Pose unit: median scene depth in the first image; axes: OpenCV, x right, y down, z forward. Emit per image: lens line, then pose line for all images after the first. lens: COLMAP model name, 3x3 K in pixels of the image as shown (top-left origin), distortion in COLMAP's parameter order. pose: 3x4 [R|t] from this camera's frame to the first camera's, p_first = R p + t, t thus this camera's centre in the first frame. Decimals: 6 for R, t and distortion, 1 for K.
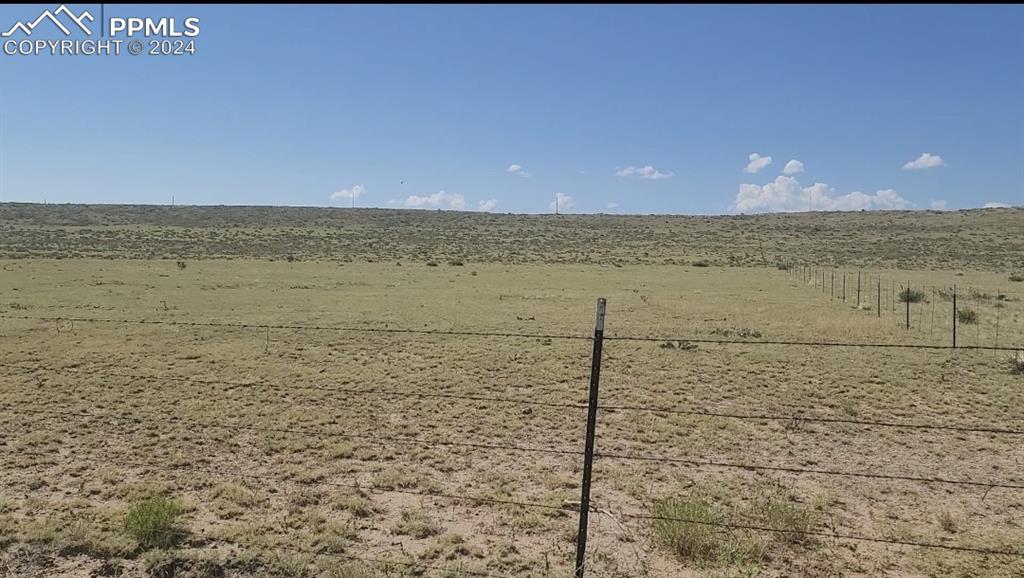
lens RADIAL K [[897.1, 0, 505.2], [0, 897.1, 293.8], [0, 0, 1]] dist [0.081740, -0.005125]
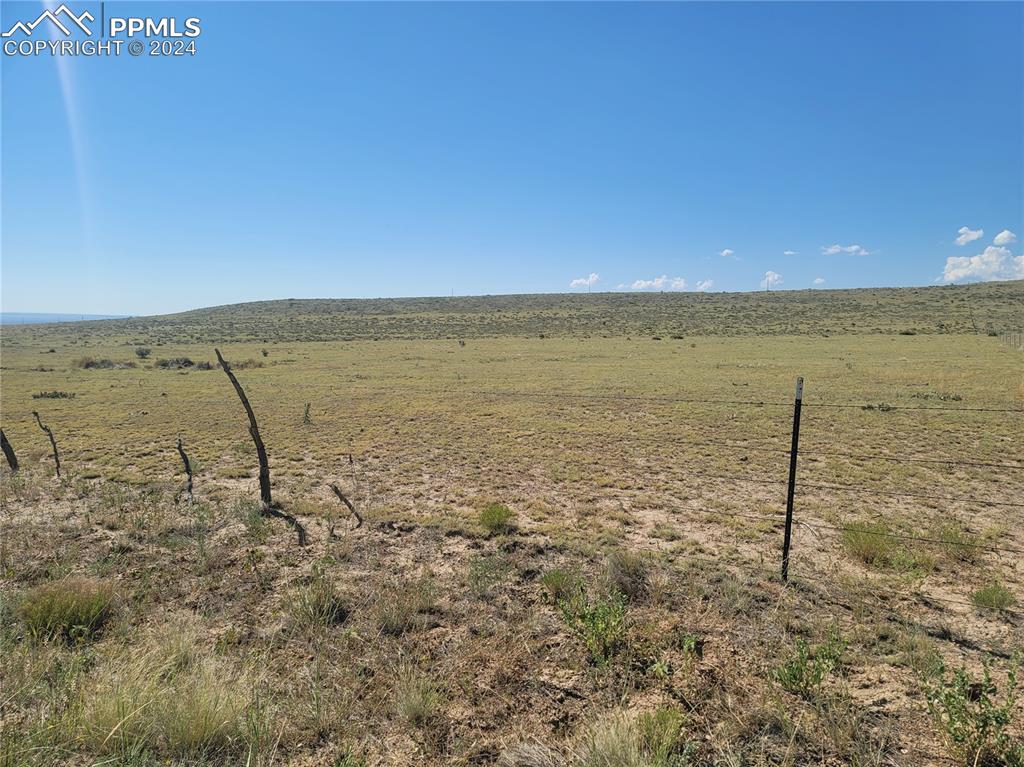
lens RADIAL K [[744.0, 0, 505.6], [0, 744.0, 365.1], [0, 0, 1]] dist [0.085788, -0.080496]
pose [[0.961233, -0.013203, -0.275421, -0.004627], [0.014273, 0.999896, 0.001880, -0.009113], [0.275368, -0.005738, 0.961322, -0.109243]]
